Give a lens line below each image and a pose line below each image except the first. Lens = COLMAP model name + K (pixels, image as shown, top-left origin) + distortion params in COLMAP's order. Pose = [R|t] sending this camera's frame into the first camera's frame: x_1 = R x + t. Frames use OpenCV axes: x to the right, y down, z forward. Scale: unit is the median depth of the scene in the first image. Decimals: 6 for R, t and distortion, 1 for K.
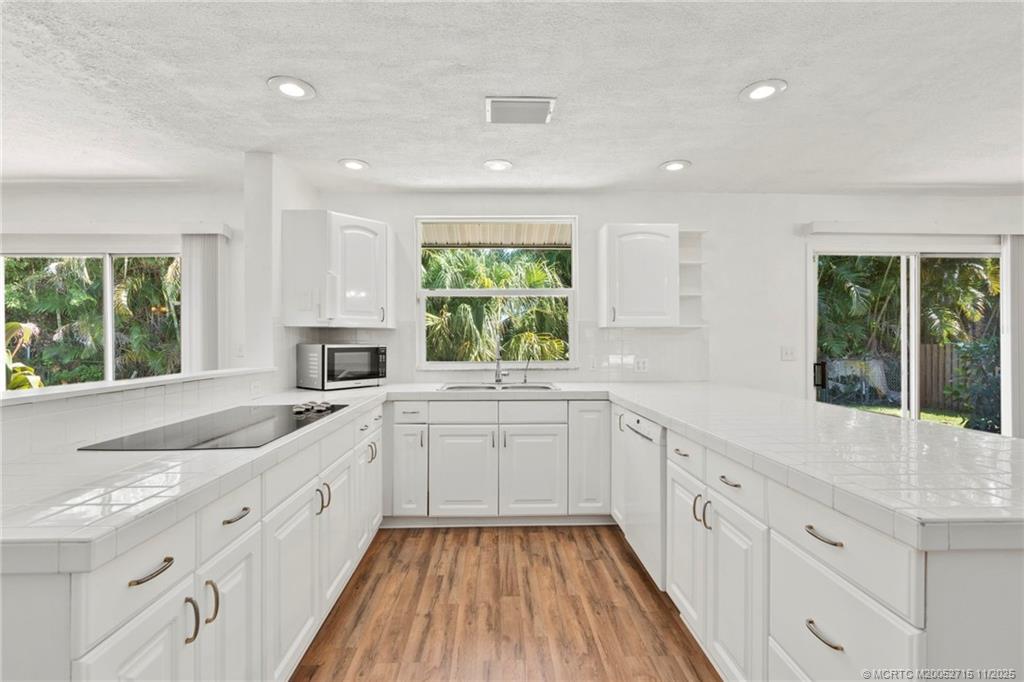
lens RADIAL K [[466.9, 0, 511.2], [0, 466.9, 349.3], [0, 0, 1]] dist [-0.000445, -0.000156]
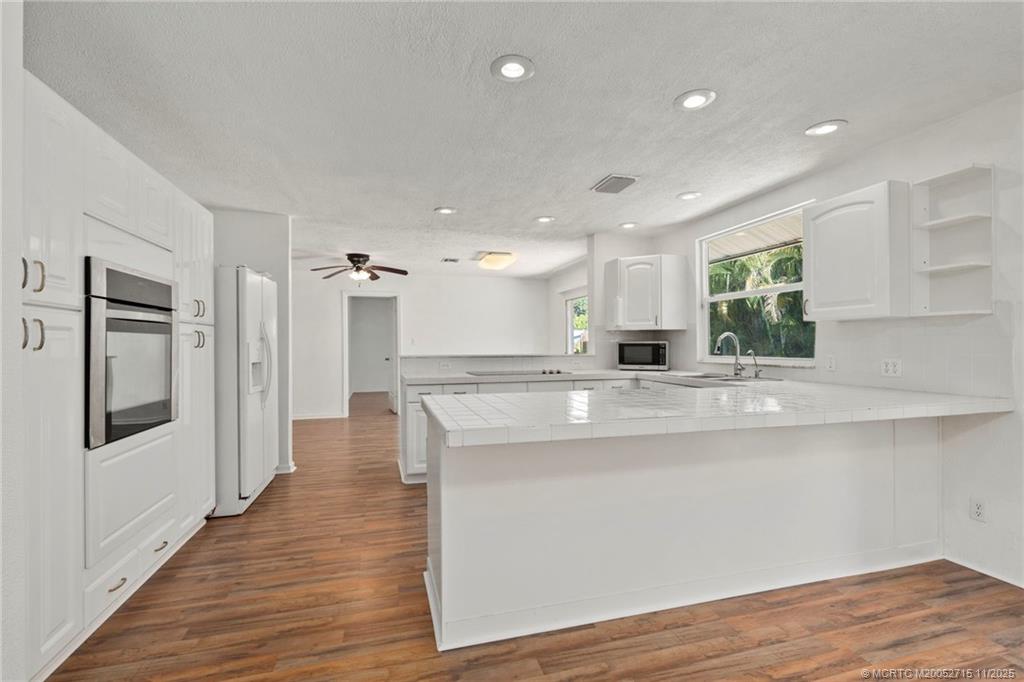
lens RADIAL K [[452.1, 0, 508.4], [0, 452.1, 346.4], [0, 0, 1]] dist [-0.001619, -0.000194]
pose [[0.237337, 0.008963, -0.971386, 0.928833], [-0.000053, 0.999958, 0.009214, -0.007952], [0.971427, -0.002135, 0.237327, 0.233336]]
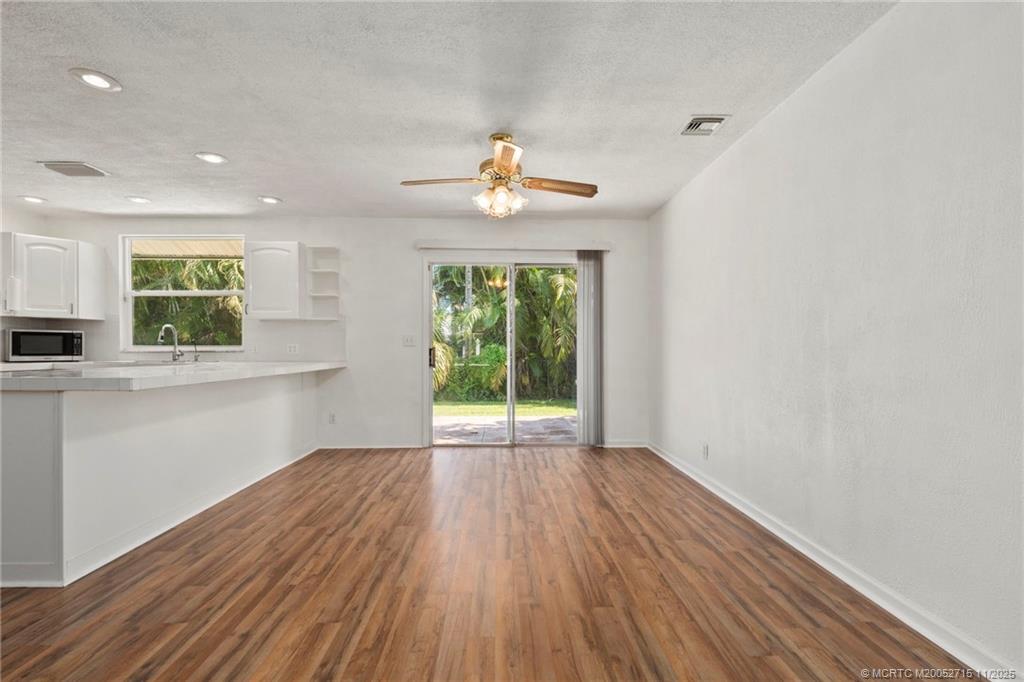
lens RADIAL K [[453.2, 0, 504.4], [0, 453.2, 341.2], [0, 0, 1]] dist [-0.003349, -0.000963]
pose [[0.999711, 0.007353, -0.022888, 0.984440], [-0.007797, 0.999782, -0.019388, 0.035300], [0.022741, 0.019561, 0.999550, -0.271894]]
